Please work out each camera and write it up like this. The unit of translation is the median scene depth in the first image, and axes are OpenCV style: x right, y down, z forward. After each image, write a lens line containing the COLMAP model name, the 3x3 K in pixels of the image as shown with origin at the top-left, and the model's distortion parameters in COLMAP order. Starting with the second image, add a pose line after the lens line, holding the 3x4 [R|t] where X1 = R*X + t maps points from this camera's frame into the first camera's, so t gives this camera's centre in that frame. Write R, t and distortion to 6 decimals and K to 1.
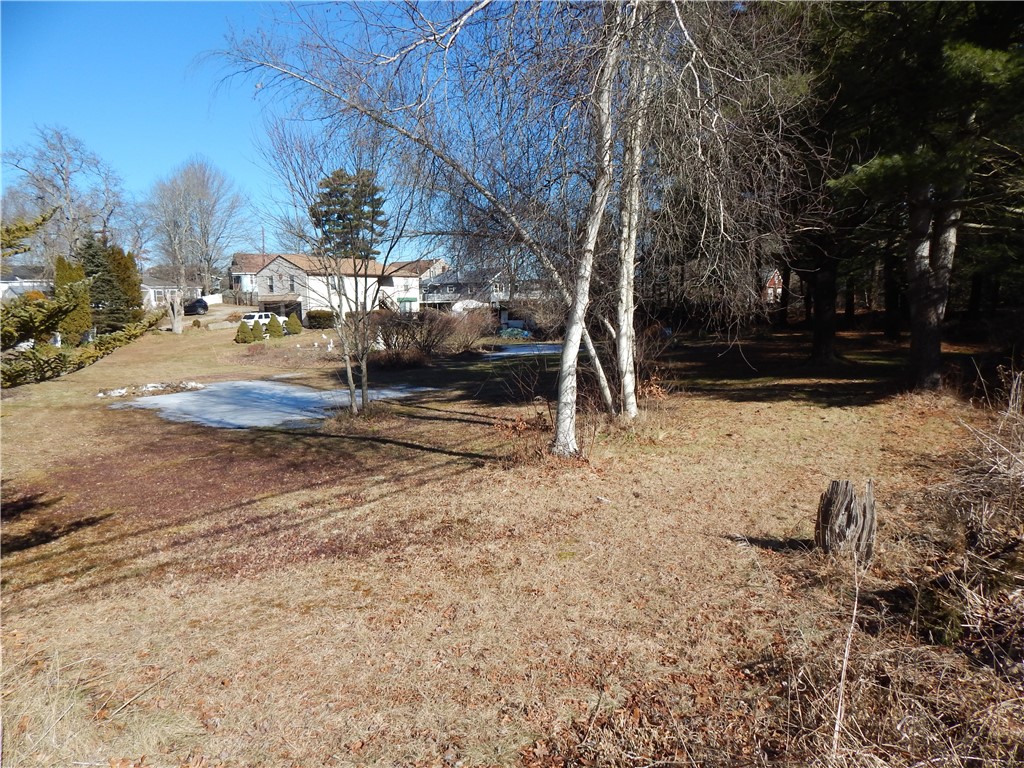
lens RADIAL K [[671.6, 0, 514.6], [0, 671.6, 383.6], [0, 0, 1]] dist [0.001547, 0.005291]
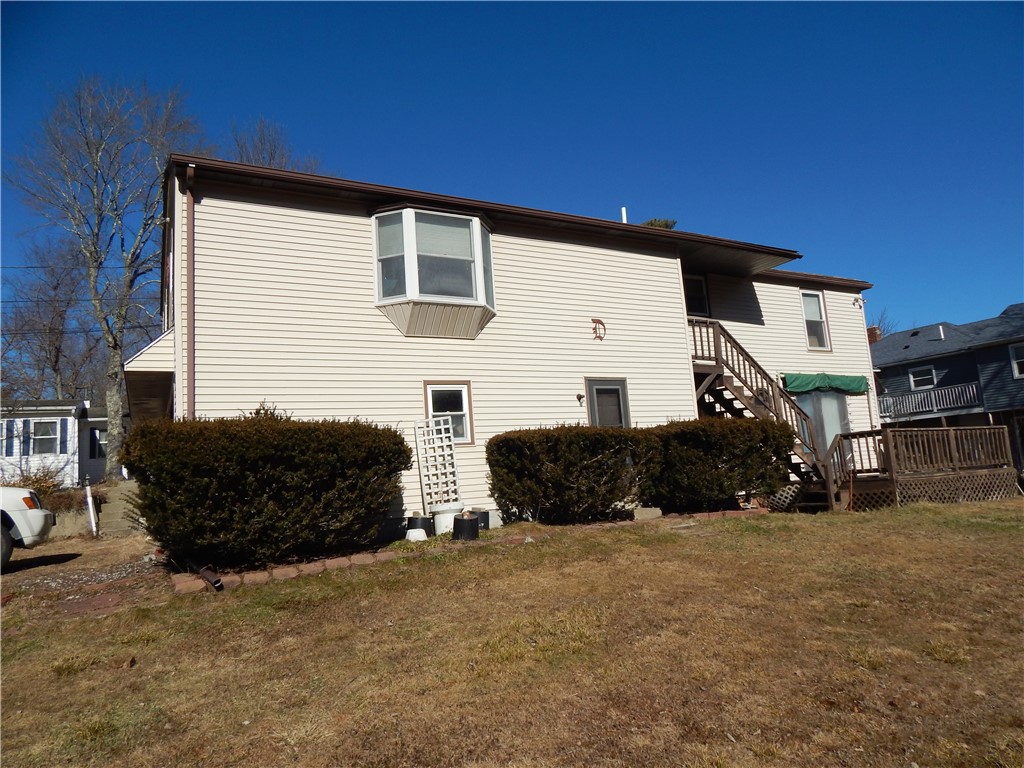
lens RADIAL K [[671.6, 0, 511.6], [0, 671.6, 380.9], [0, 0, 1]] dist [0.001547, 0.005291]
pose [[0.891456, -0.113710, -0.438607, -0.174860], [-0.001406, 0.967299, -0.253634, -0.078350], [0.453105, 0.226720, 0.862145, 0.859188]]
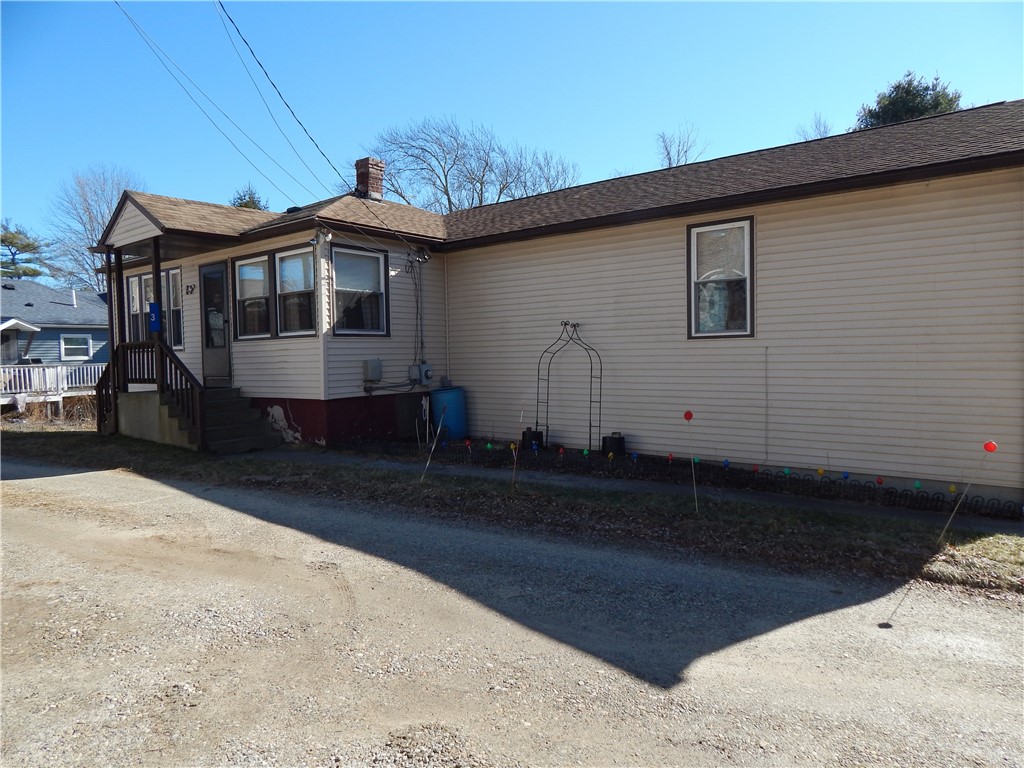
lens RADIAL K [[671.6, 0, 511.7], [0, 671.6, 382.9], [0, 0, 1]] dist [0.001547, 0.005291]
pose [[0.046798, -0.043179, 0.997971, -0.493855], [0.123673, 0.991629, 0.037105, -0.155339], [-0.991219, 0.121685, 0.051746, 1.098130]]
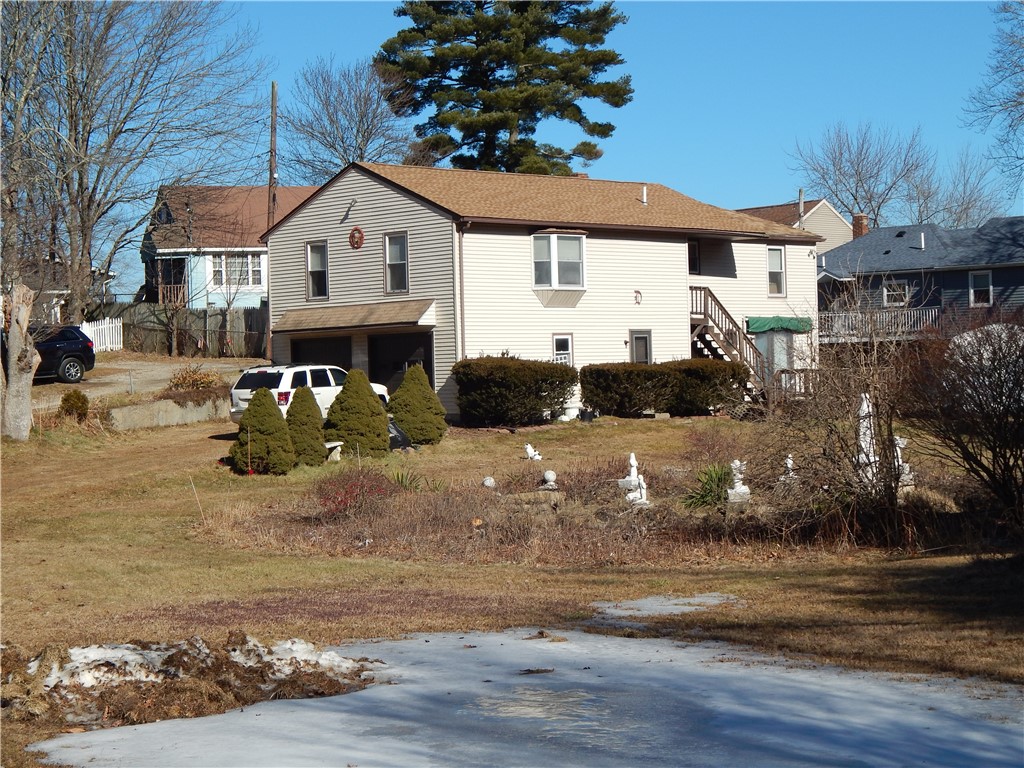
lens RADIAL K [[2073.9, 0, 510.9], [0, 2073.9, 385.2], [0, 0, 1]] dist [0.041113, 0.000000]
pose [[0.982855, -0.008312, -0.184193, -0.126280], [-0.013213, 0.993240, -0.115323, -0.002544], [0.183906, 0.115780, 0.976101, 0.183303]]
